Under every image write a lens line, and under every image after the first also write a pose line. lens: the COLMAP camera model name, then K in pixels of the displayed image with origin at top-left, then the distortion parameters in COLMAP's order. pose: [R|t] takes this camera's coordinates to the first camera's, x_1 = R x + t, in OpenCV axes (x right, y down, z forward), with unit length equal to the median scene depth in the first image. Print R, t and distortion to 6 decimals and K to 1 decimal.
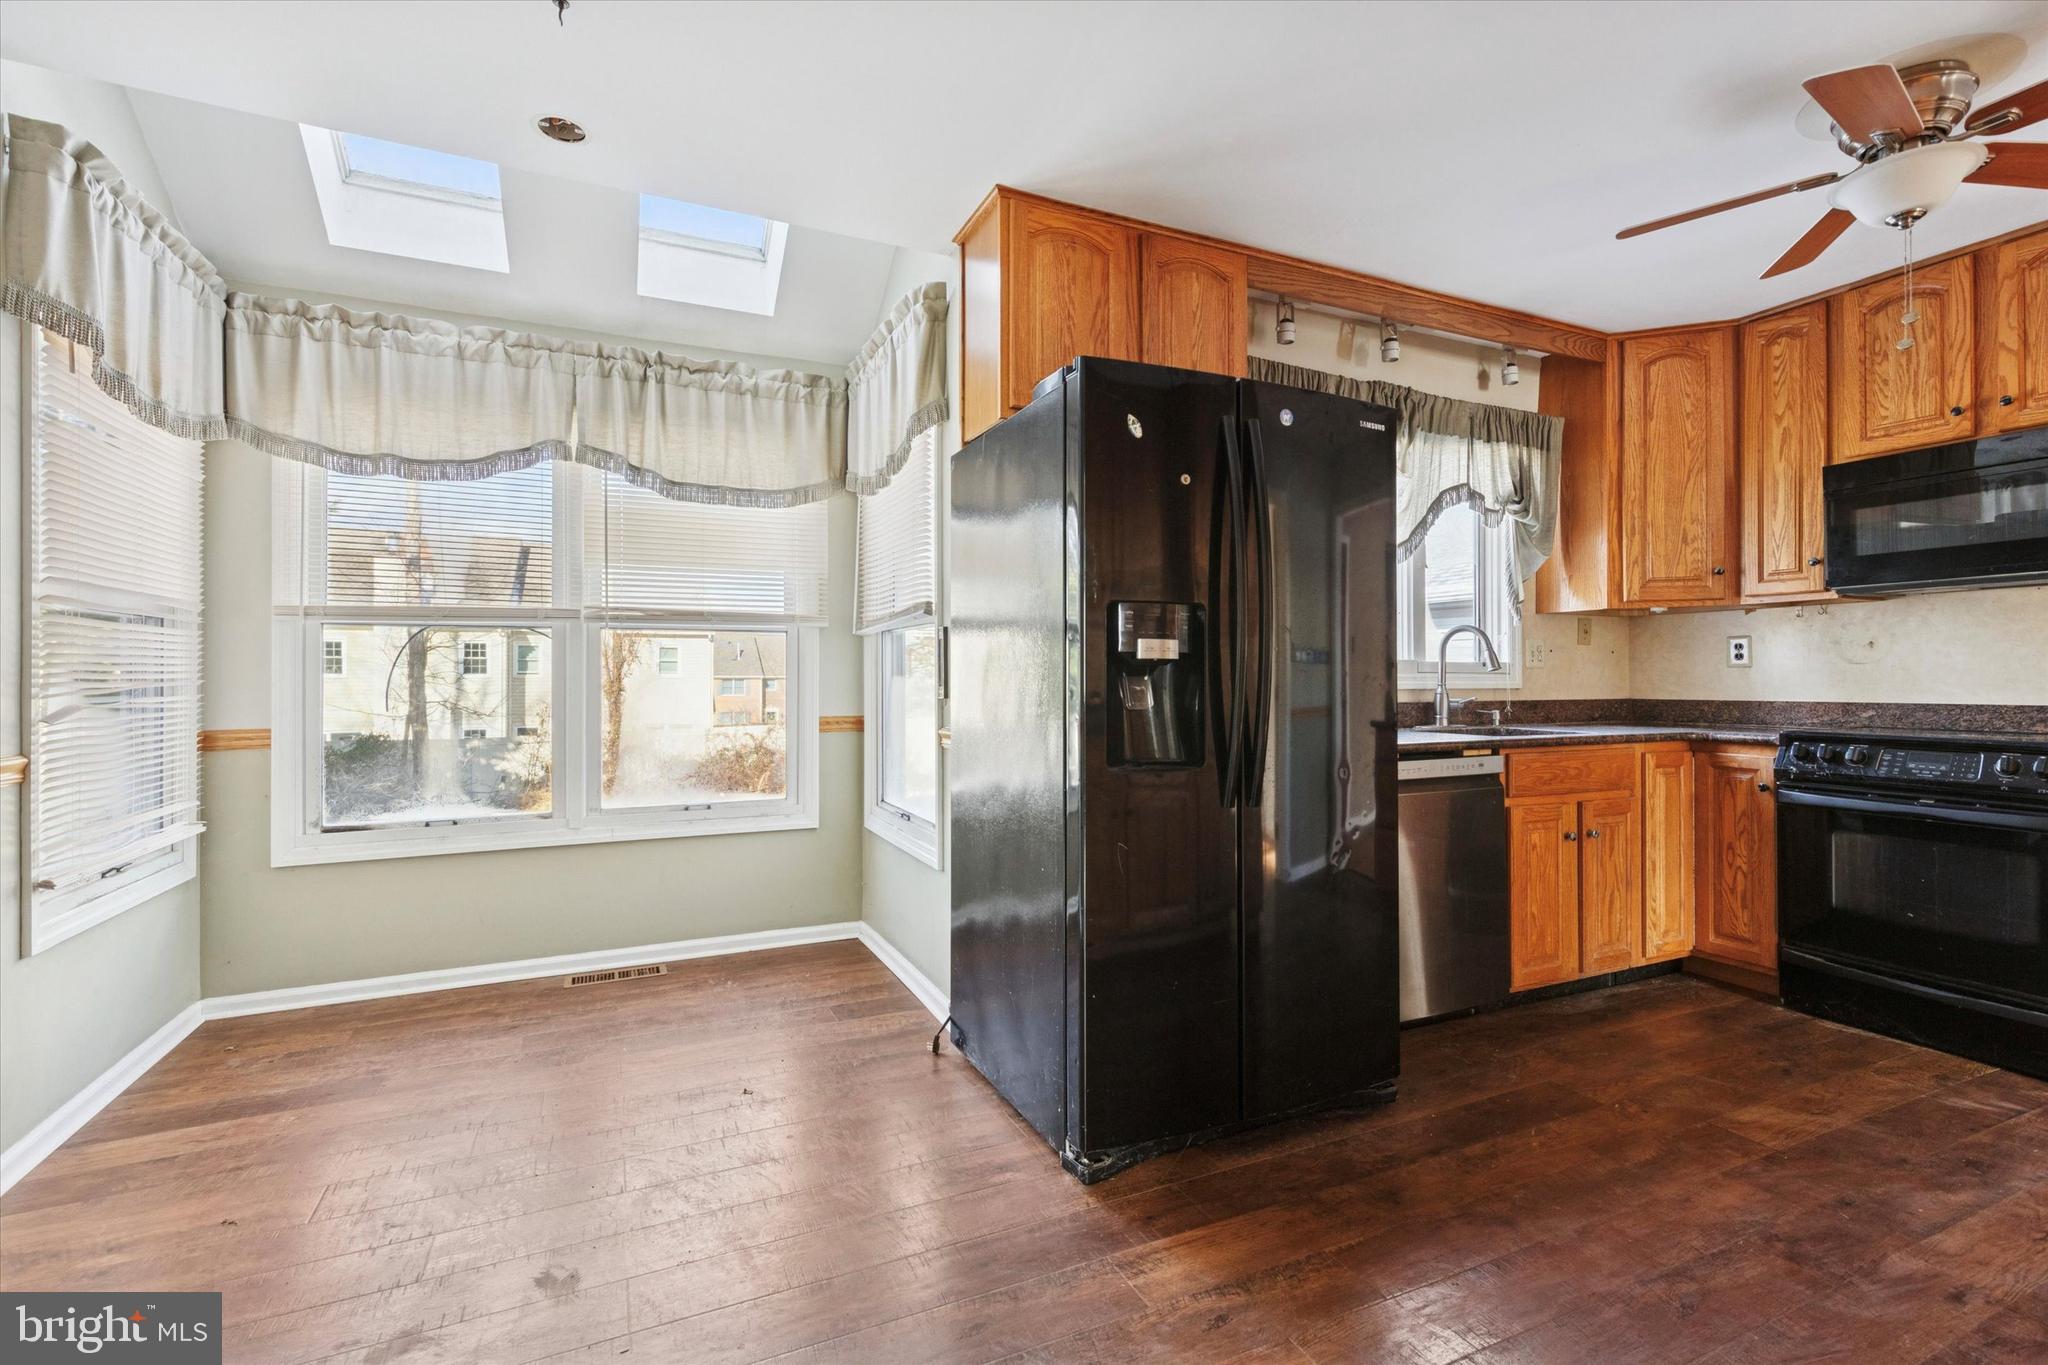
lens RADIAL K [[942.8, 0, 1035.2], [0, 942.8, 679.2], [0, 0, 1]] dist [0.009701, 0.000089]
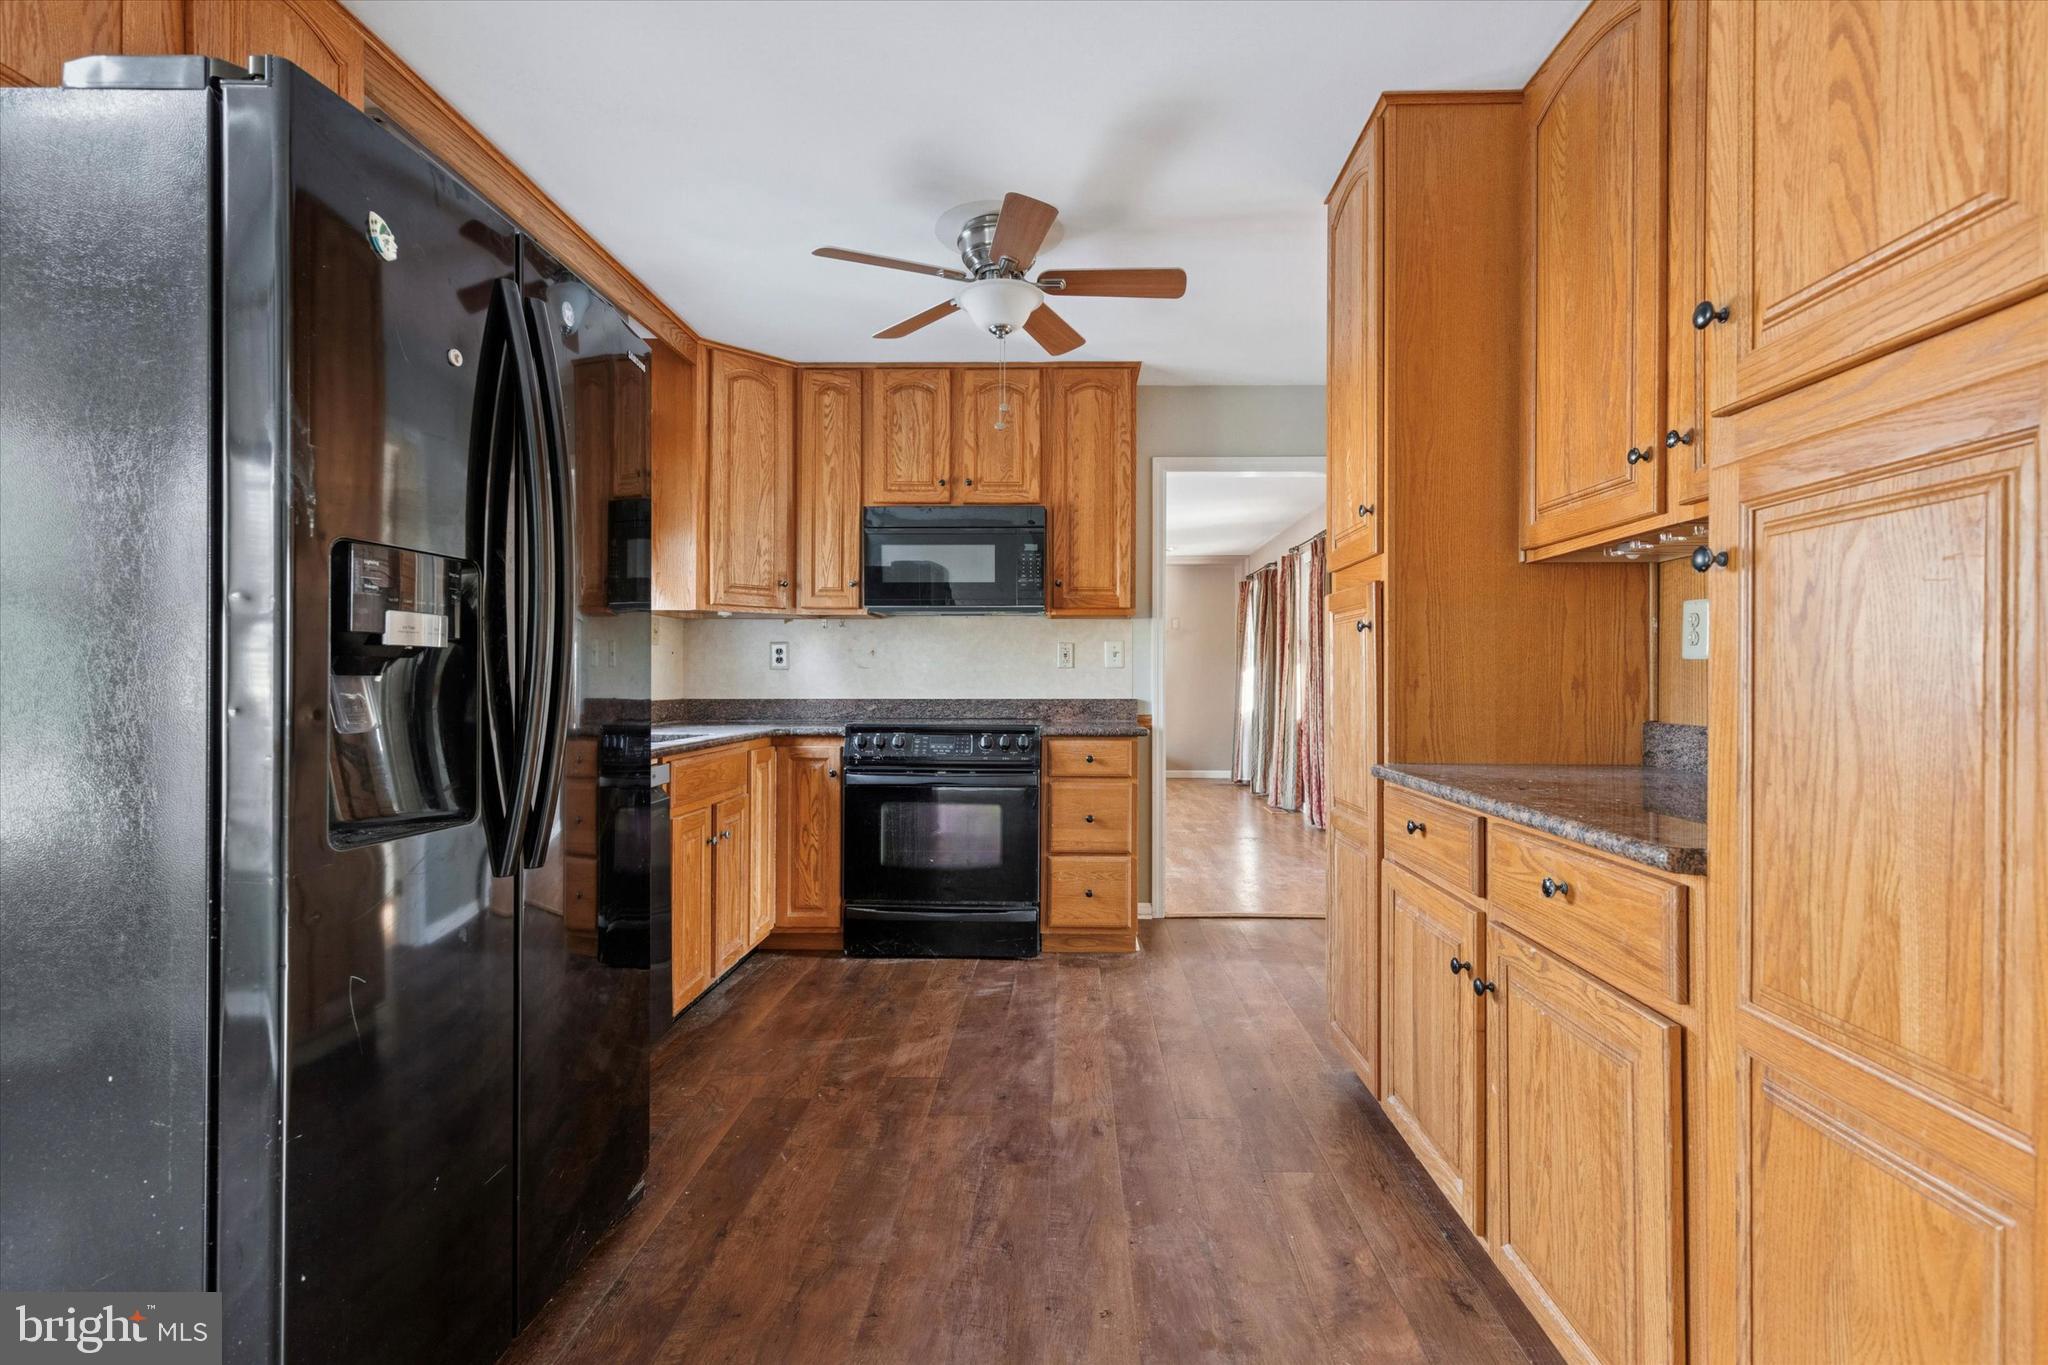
lens RADIAL K [[942.8, 0, 1033.2], [0, 942.8, 679.2], [0, 0, 1]] dist [0.009701, 0.000089]
pose [[0.433152, 0.002398, 0.901318, -0.172671], [-0.003818, 0.999992, -0.000826, -0.001428], [-0.901313, -0.003084, 0.433158, 0.283951]]
